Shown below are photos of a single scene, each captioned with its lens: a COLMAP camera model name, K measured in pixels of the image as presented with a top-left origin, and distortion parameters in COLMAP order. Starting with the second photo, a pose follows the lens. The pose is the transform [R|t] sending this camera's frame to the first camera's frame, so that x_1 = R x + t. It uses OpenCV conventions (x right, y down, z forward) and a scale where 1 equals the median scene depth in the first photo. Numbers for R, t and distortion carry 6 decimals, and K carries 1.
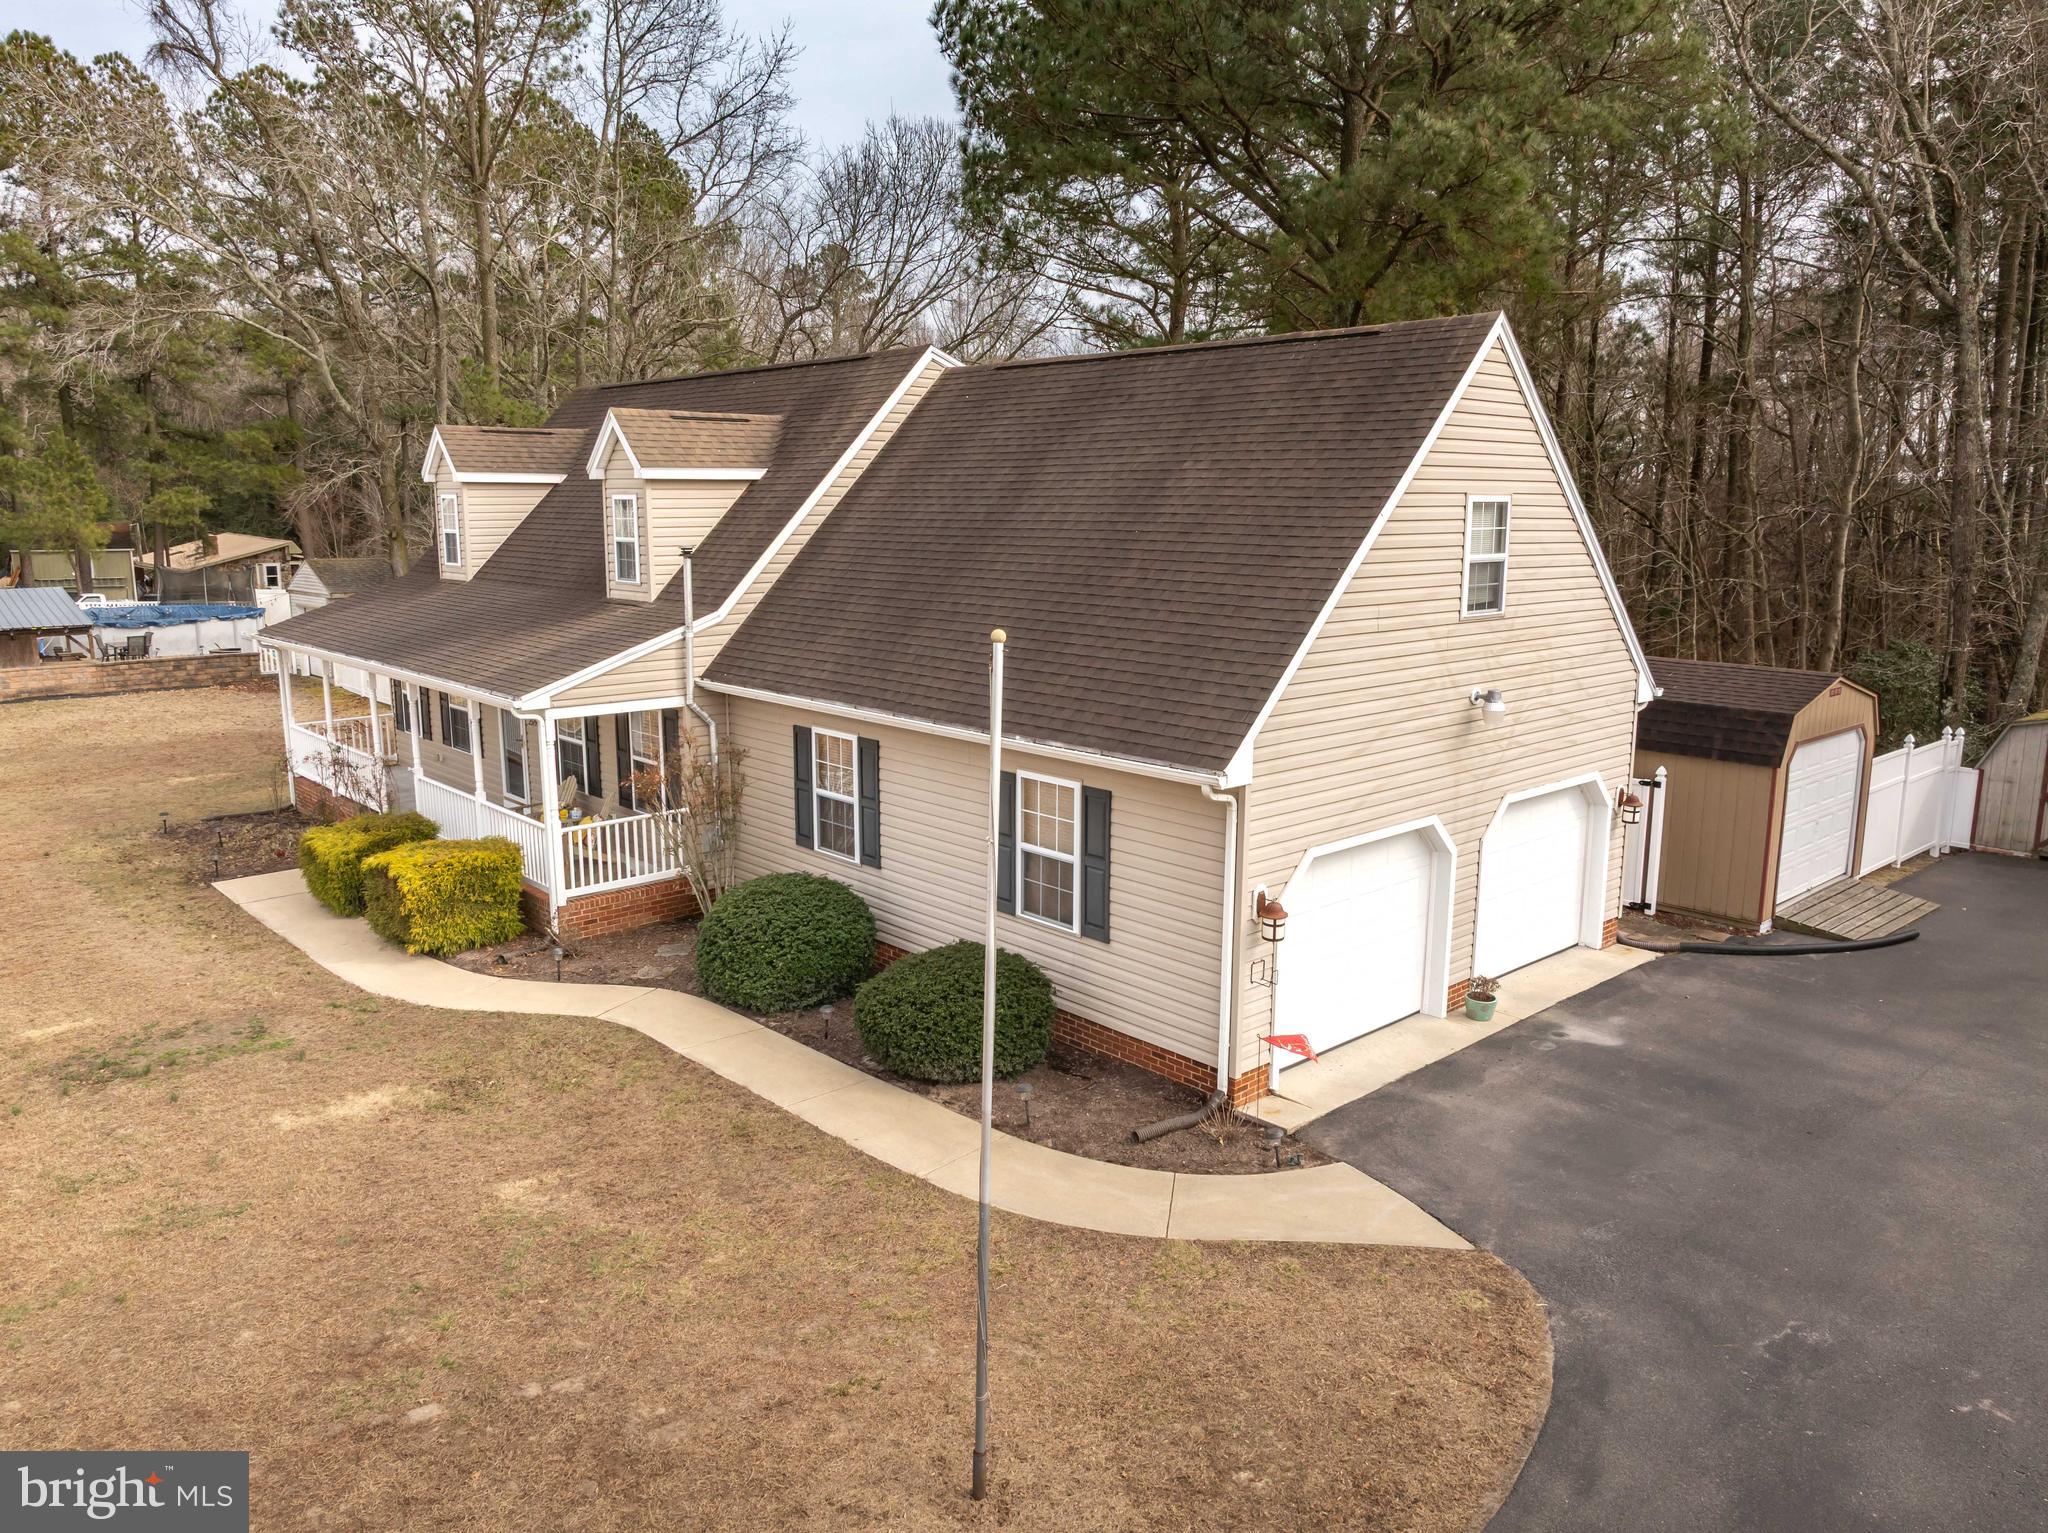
lens RADIAL K [[1443.9, 0, 1025.3], [0, 1443.9, 760.4], [0, 0, 1]] dist [-0.039215, 0.027151]
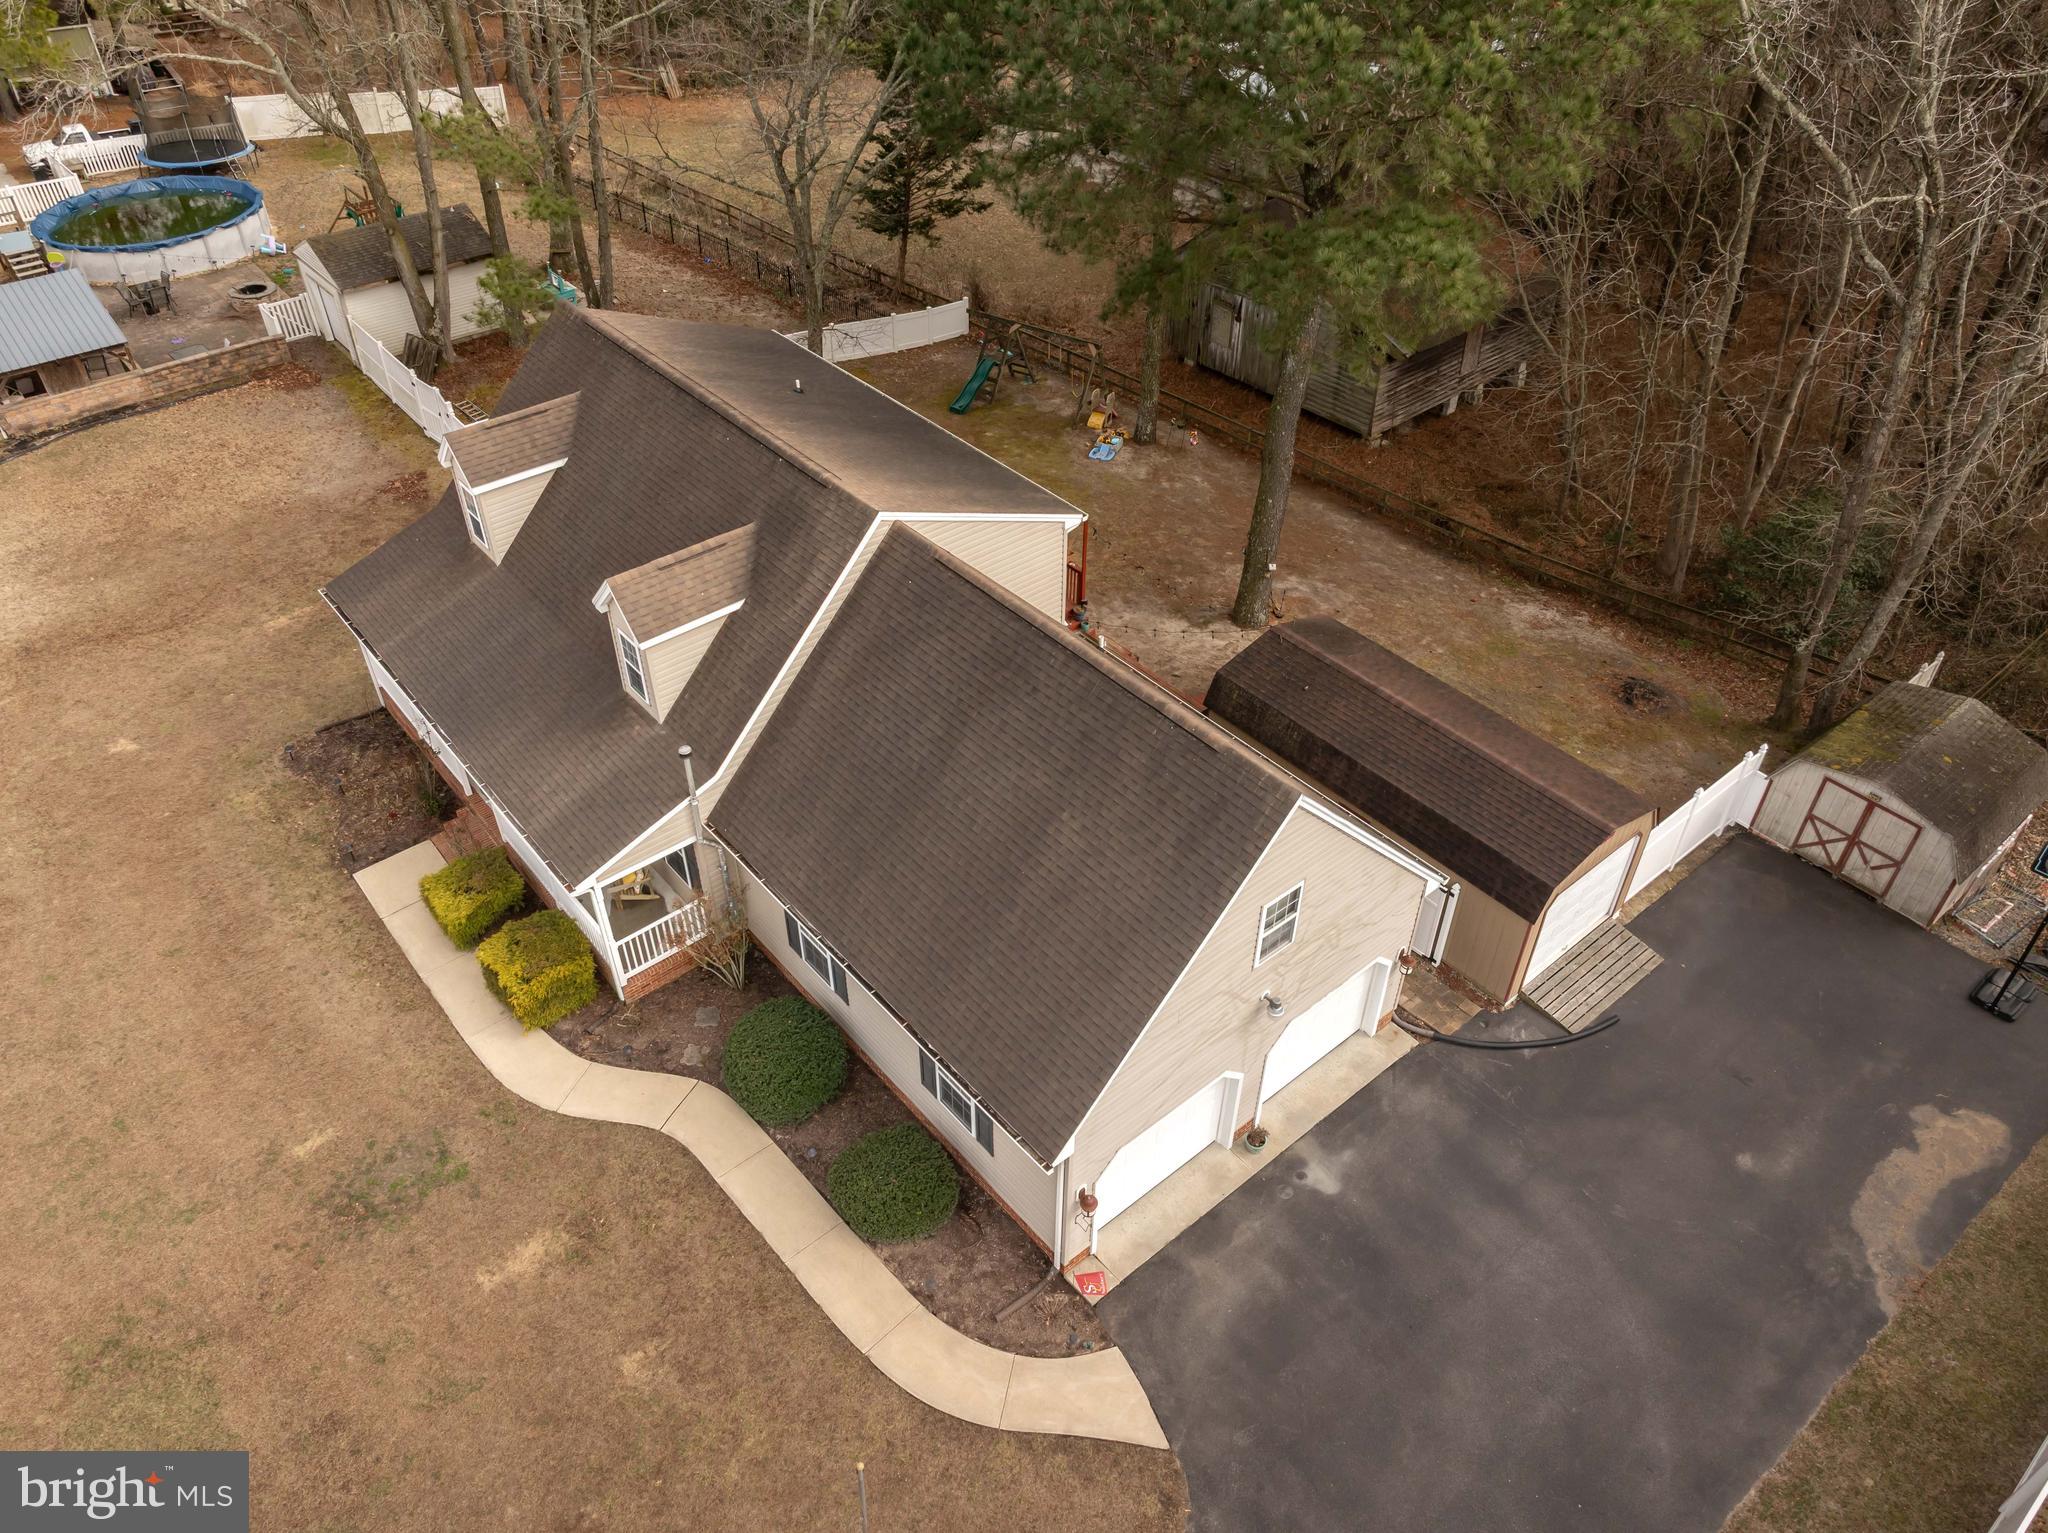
lens RADIAL K [[1443.9, 0, 1023.2], [0, 1443.9, 763.4], [0, 0, 1]] dist [-0.039215, 0.027151]
pose [[0.999248, 0.025464, -0.029229, 0.119709], [-0.007755, 0.870068, 0.492872, -0.949706], [0.037982, -0.492274, 0.869611, -0.105679]]
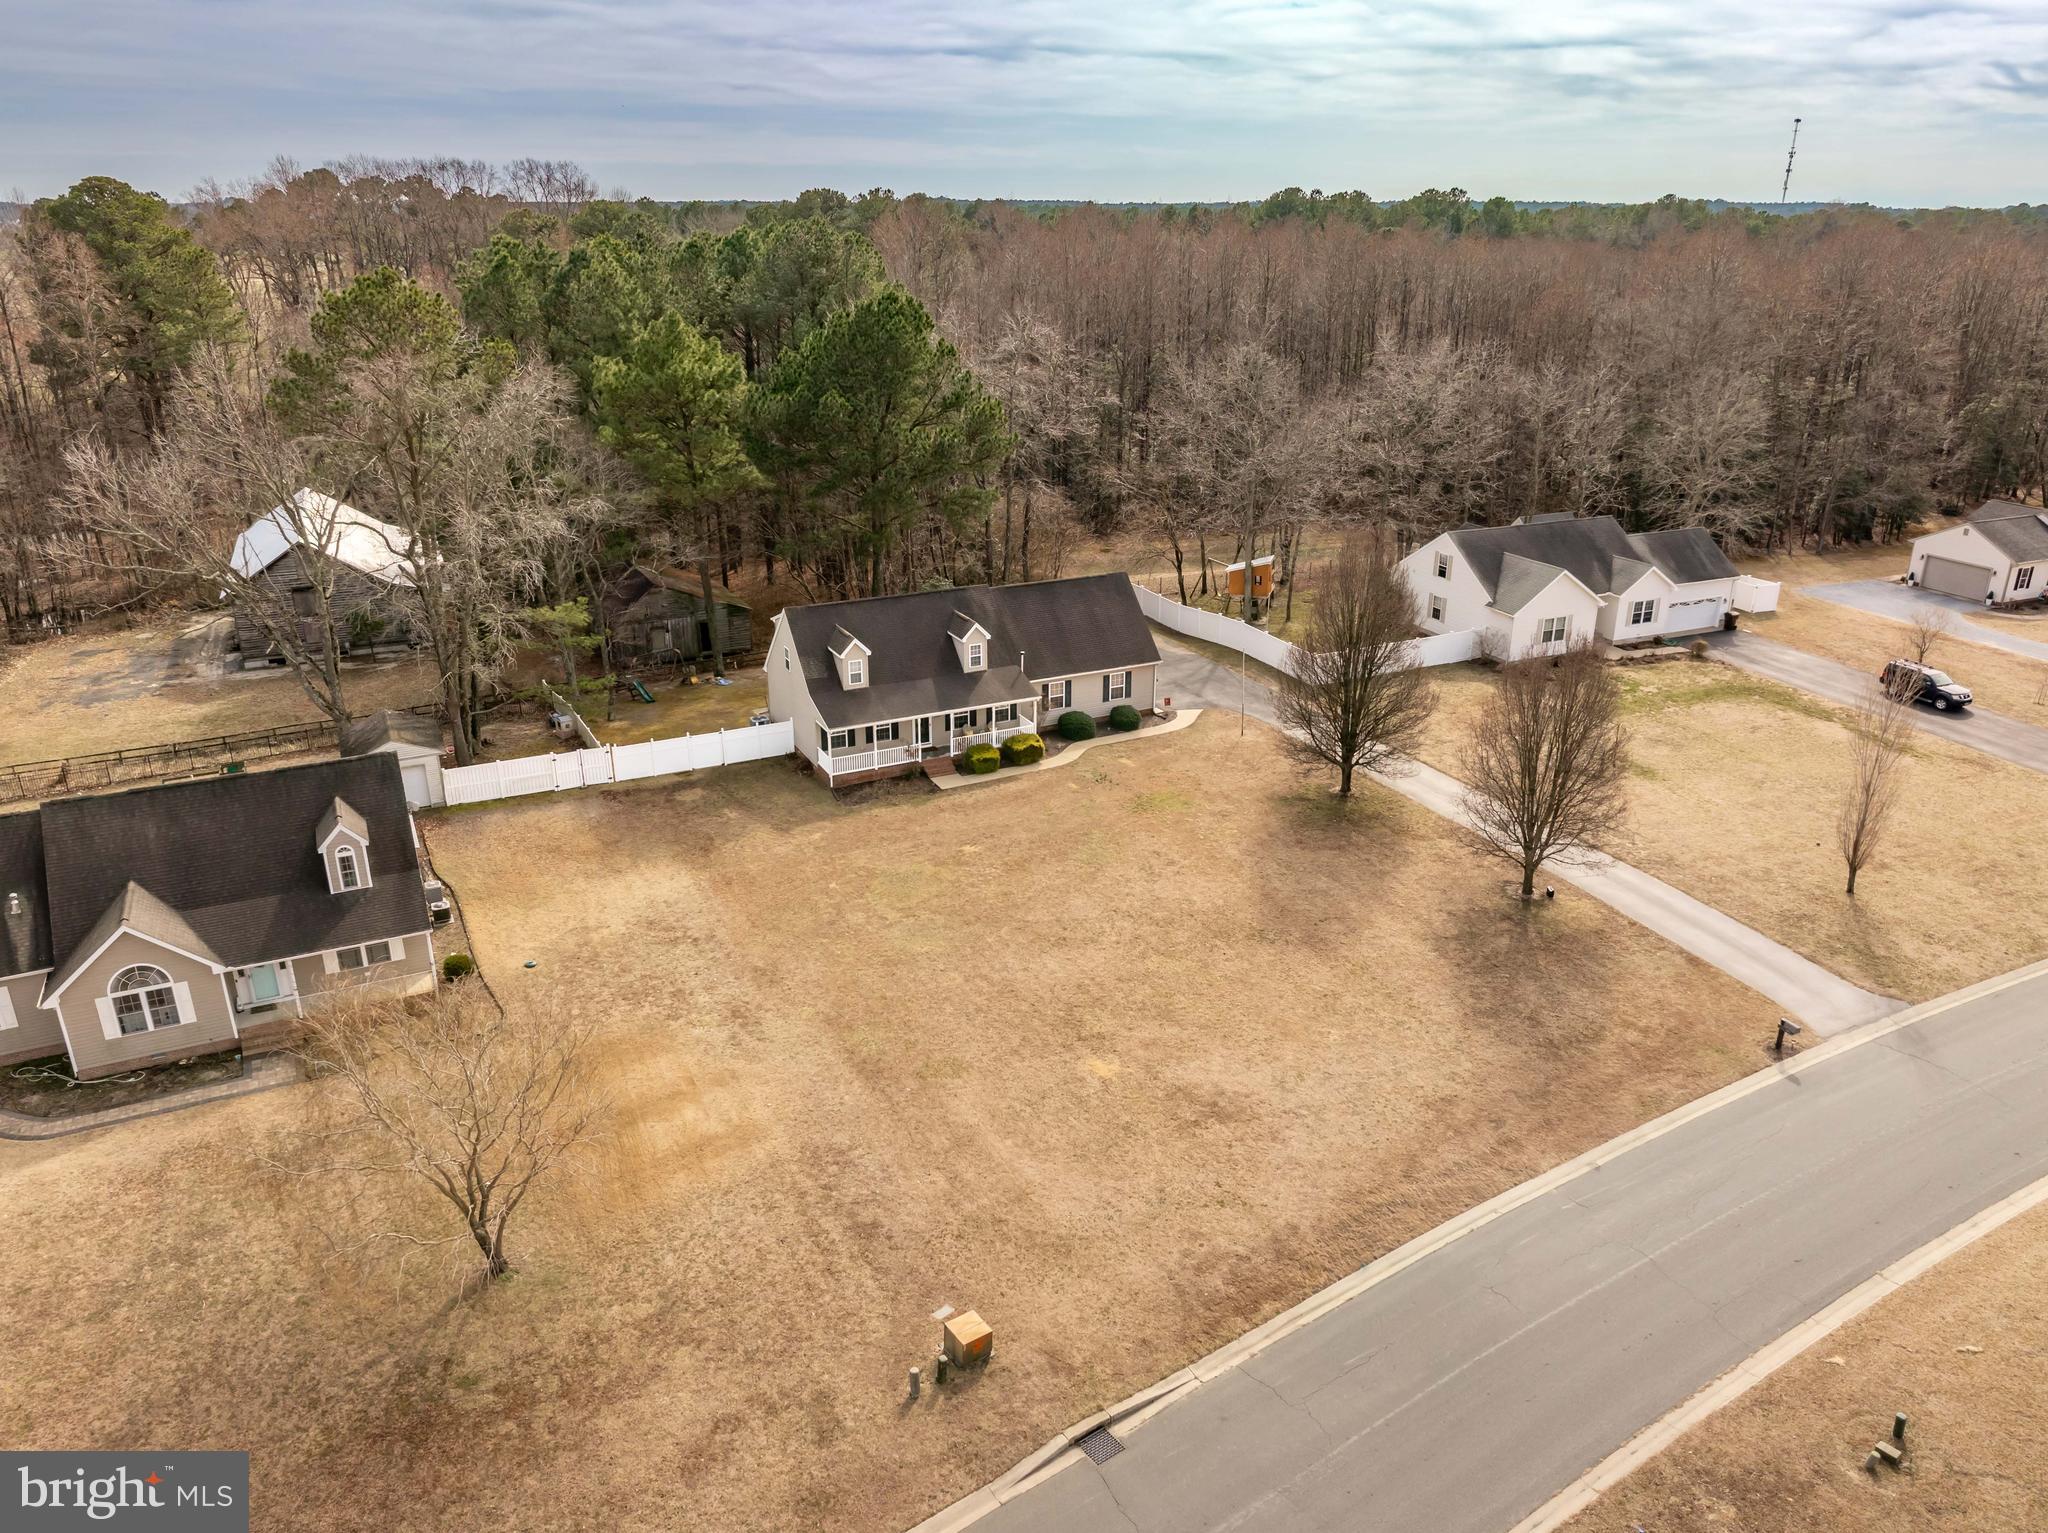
lens RADIAL K [[1443.9, 0, 1026.3], [0, 1443.9, 766.0], [0, 0, 1]] dist [-0.039215, 0.027151]
pose [[0.270856, -0.350695, 0.896466, -5.088072], [0.170953, 0.933997, 0.313725, -1.429264], [-0.947318, 0.068279, 0.312931, -0.356670]]
